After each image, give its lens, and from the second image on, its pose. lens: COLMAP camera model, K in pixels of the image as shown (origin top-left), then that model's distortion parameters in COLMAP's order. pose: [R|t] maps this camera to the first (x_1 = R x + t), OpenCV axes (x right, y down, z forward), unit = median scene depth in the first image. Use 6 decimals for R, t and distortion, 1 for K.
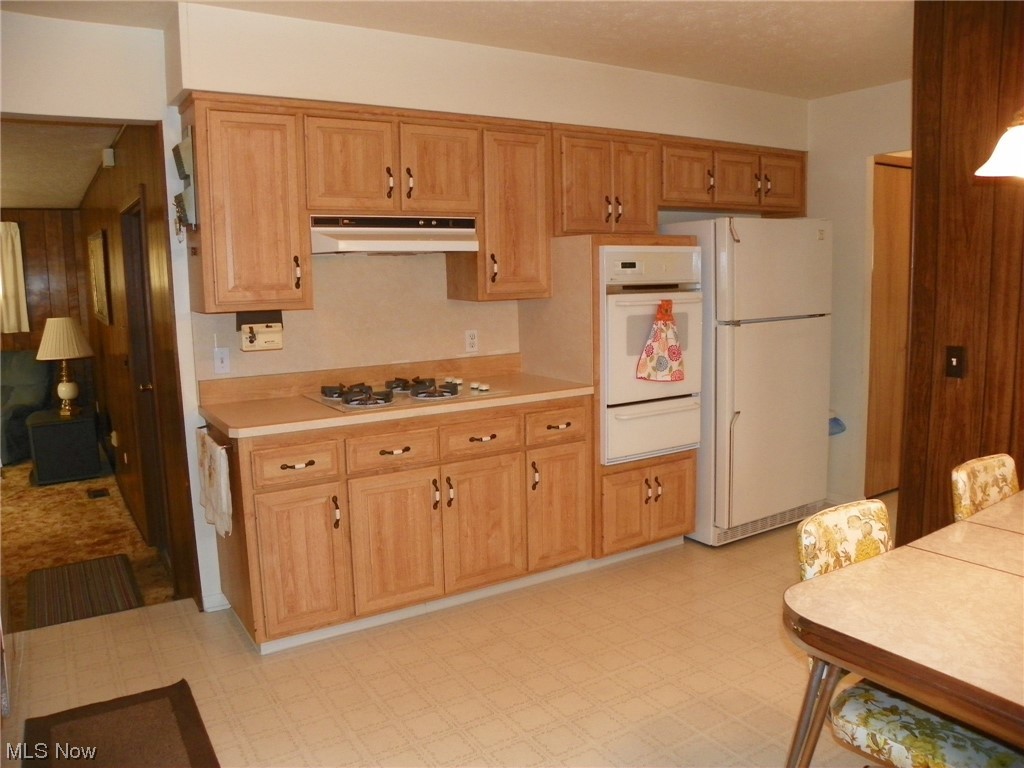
lens RADIAL K [[787.4, 0, 512.0], [0, 787.4, 384.0], [0, 0, 1]] dist [-0.149359, 0.097408]
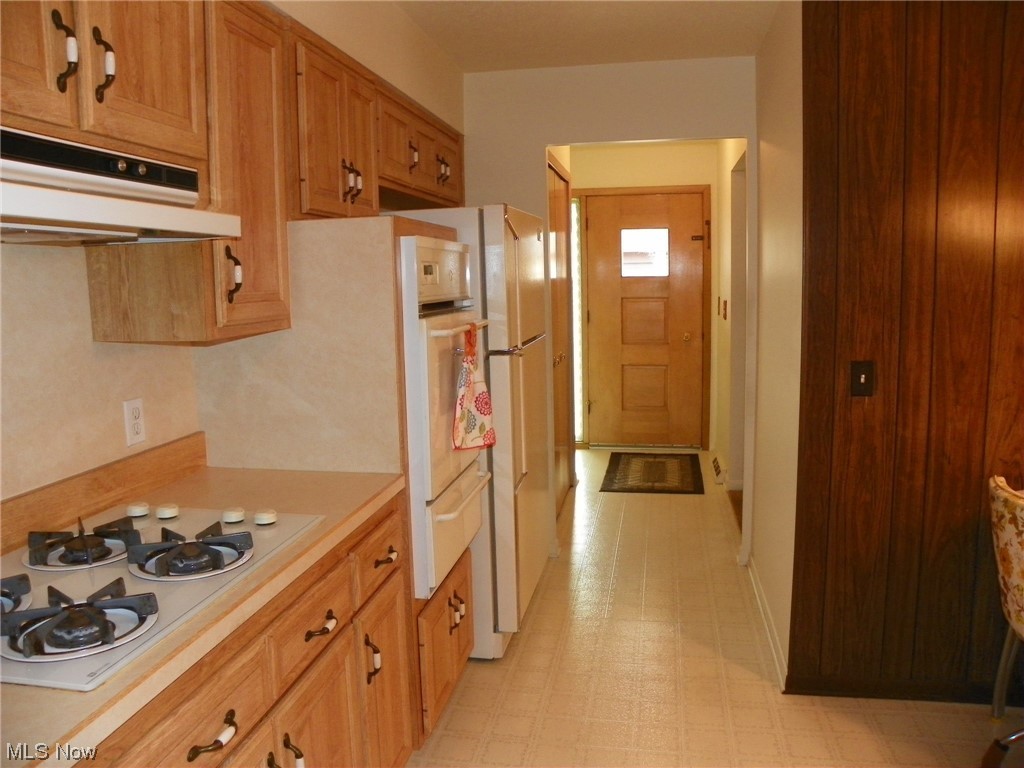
lens RADIAL K [[800.7, 0, 516.7], [0, 800.7, 369.5], [0, 0, 1]] dist [-0.071127, 0.001297]
pose [[0.665461, -0.079093, 0.742230, -0.361100], [0.111234, 0.993775, 0.006169, -0.090179], [-0.738098, 0.078456, 0.670117, 0.680492]]
